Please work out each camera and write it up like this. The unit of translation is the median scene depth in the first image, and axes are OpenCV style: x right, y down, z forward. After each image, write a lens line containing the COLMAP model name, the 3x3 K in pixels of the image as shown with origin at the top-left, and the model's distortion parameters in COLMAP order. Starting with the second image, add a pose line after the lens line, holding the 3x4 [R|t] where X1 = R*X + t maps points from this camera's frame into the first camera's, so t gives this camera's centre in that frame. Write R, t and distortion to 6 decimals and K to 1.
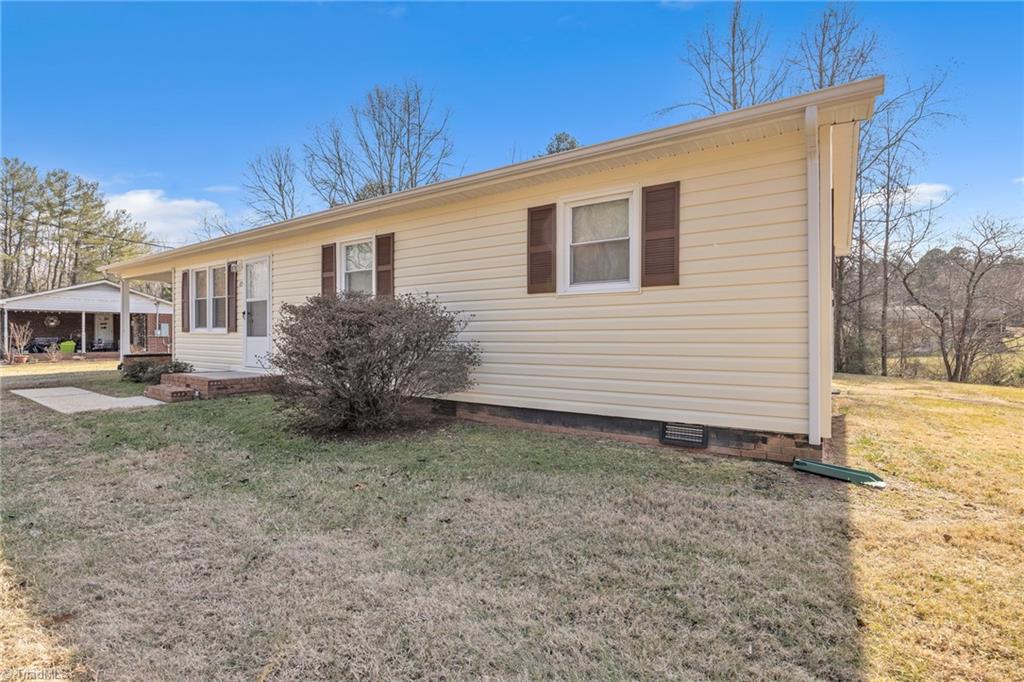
lens RADIAL K [[477.4, 0, 510.7], [0, 477.4, 343.2], [0, 0, 1]] dist [-0.020157, 0.000110]
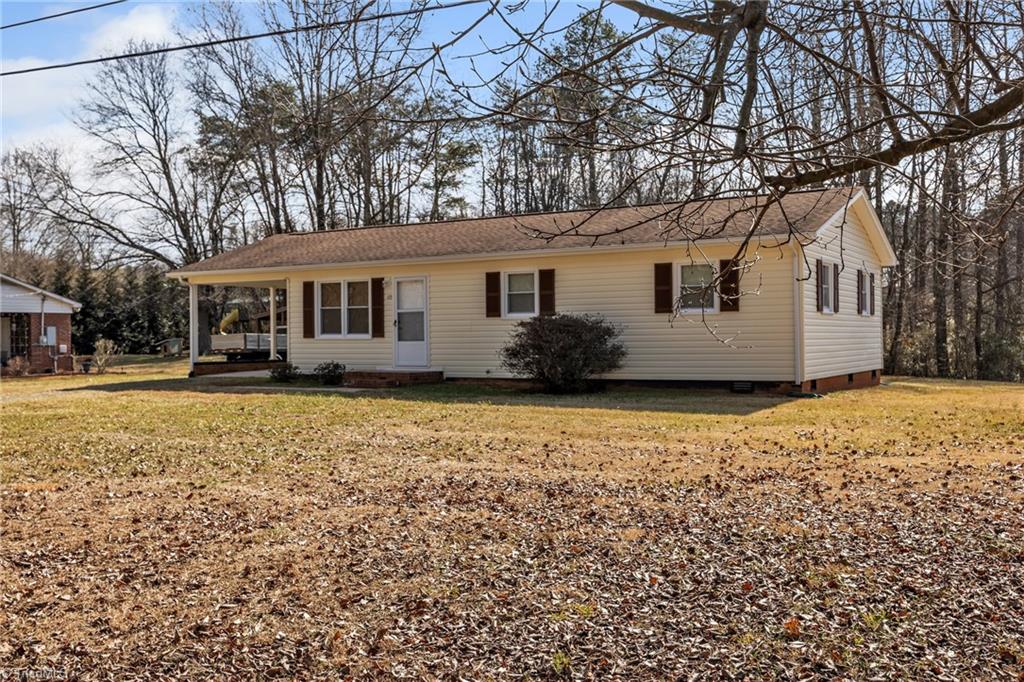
lens RADIAL K [[980.8, 0, 511.9], [0, 980.8, 343.3], [0, 0, 1]] dist [0.001611, 0.000000]
pose [[0.998550, -0.009675, 0.052950, -0.661728], [0.010370, 0.999863, -0.012863, 0.043159], [-0.052818, 0.013394, 0.998514, -2.473213]]
